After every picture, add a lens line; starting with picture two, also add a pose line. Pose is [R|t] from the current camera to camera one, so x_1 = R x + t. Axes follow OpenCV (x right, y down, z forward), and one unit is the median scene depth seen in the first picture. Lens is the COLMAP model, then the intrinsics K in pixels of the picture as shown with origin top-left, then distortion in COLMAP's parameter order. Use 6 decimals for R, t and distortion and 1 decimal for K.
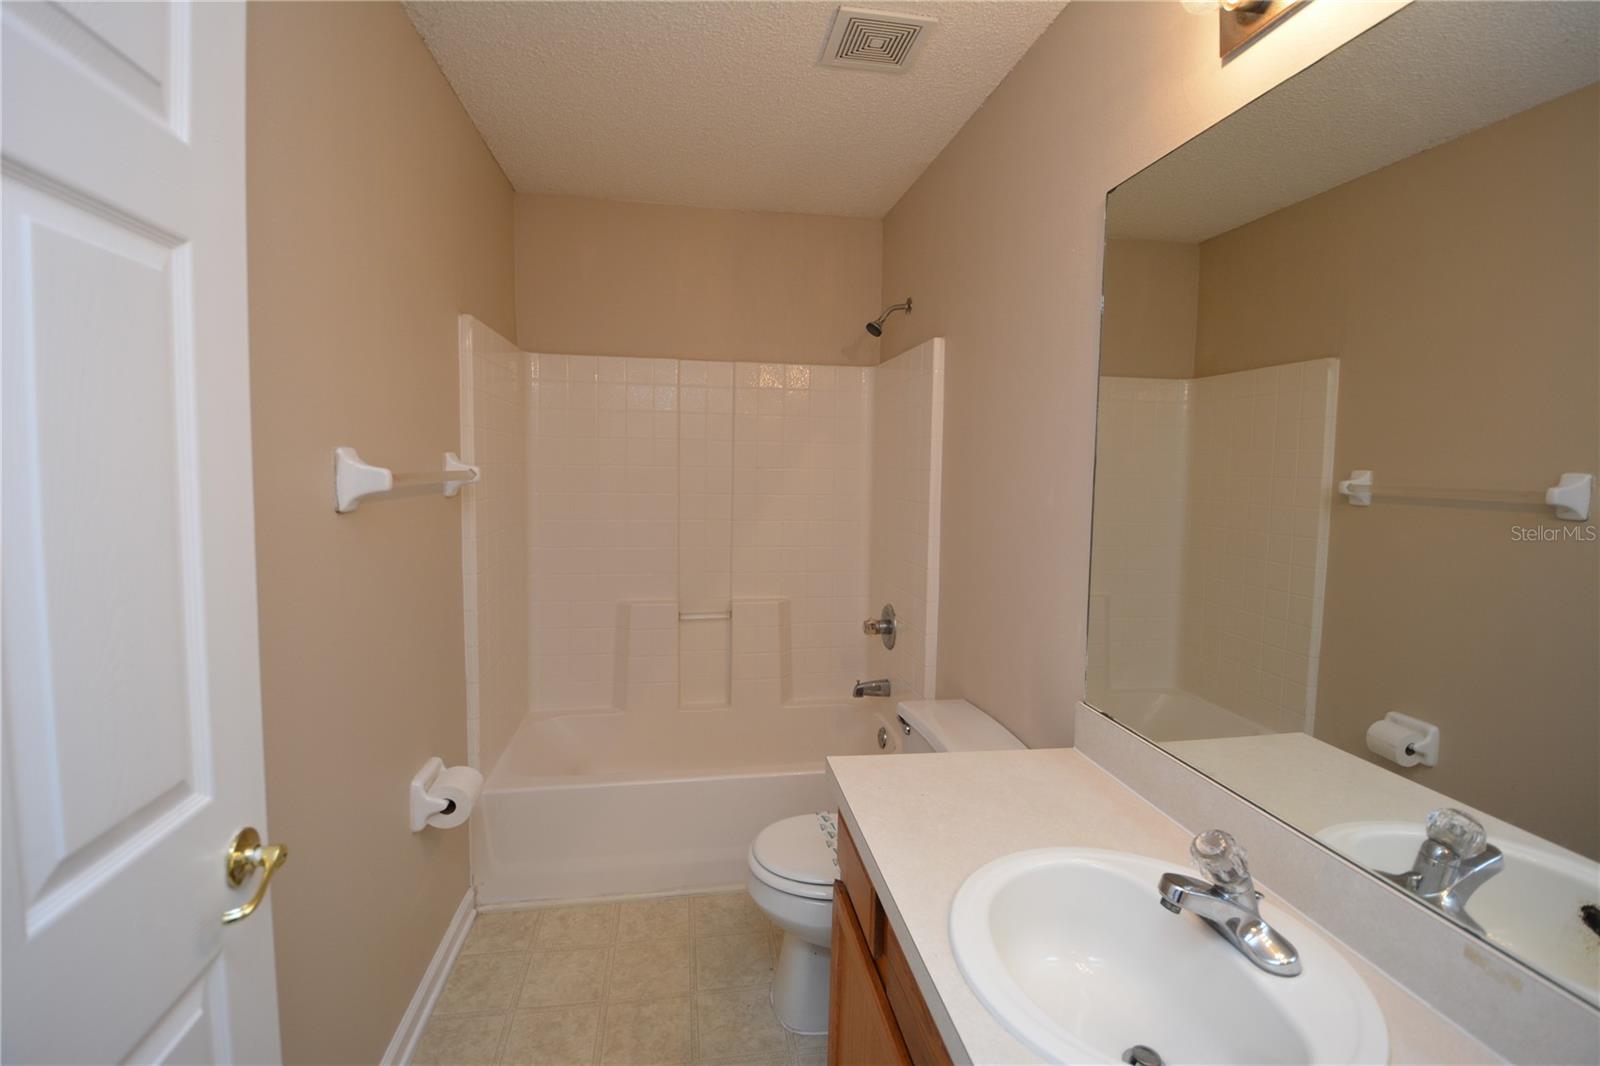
lens RADIAL K [[693.5, 0, 803.8], [0, 693.5, 515.1], [0, 0, 1]] dist [-0.000171, -0.018295]
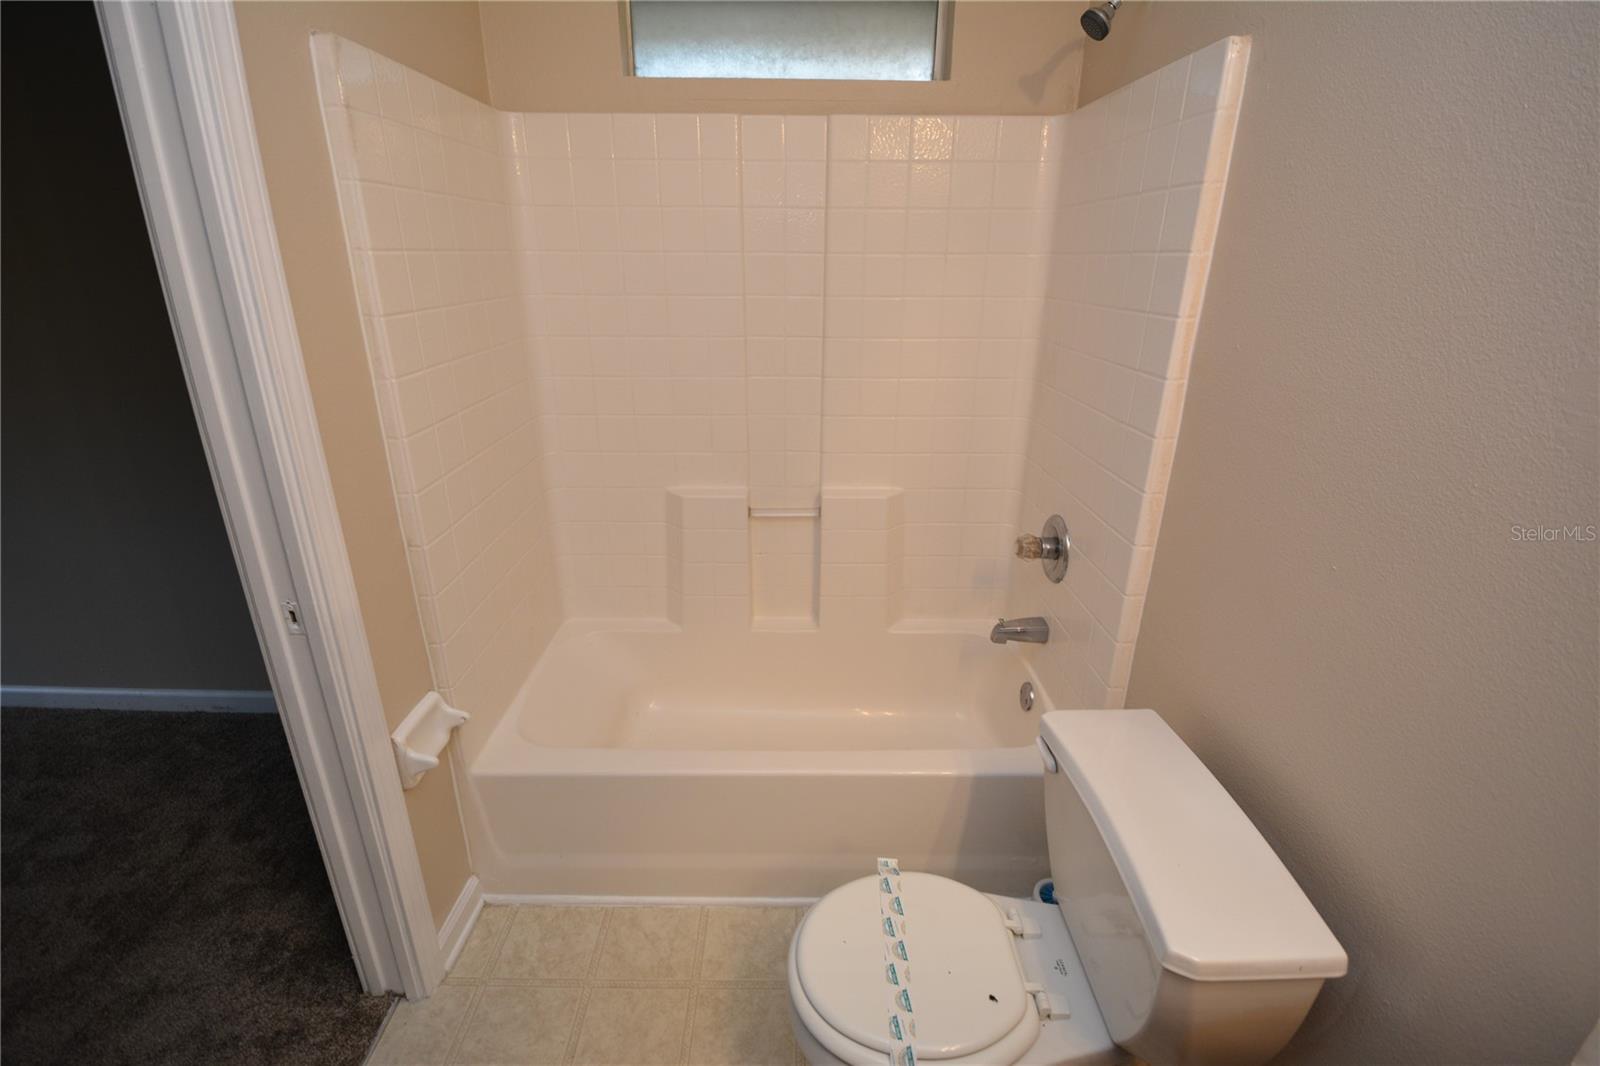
lens RADIAL K [[703.5, 0, 789.7], [0, 703.5, 516.1], [0, 0, 1]] dist [0.001037, -0.017743]
pose [[0.987048, 0.041380, -0.154998, -0.024563], [0.001251, 0.964145, 0.265372, -0.044399], [0.160421, -0.262128, 0.951606, 0.314725]]
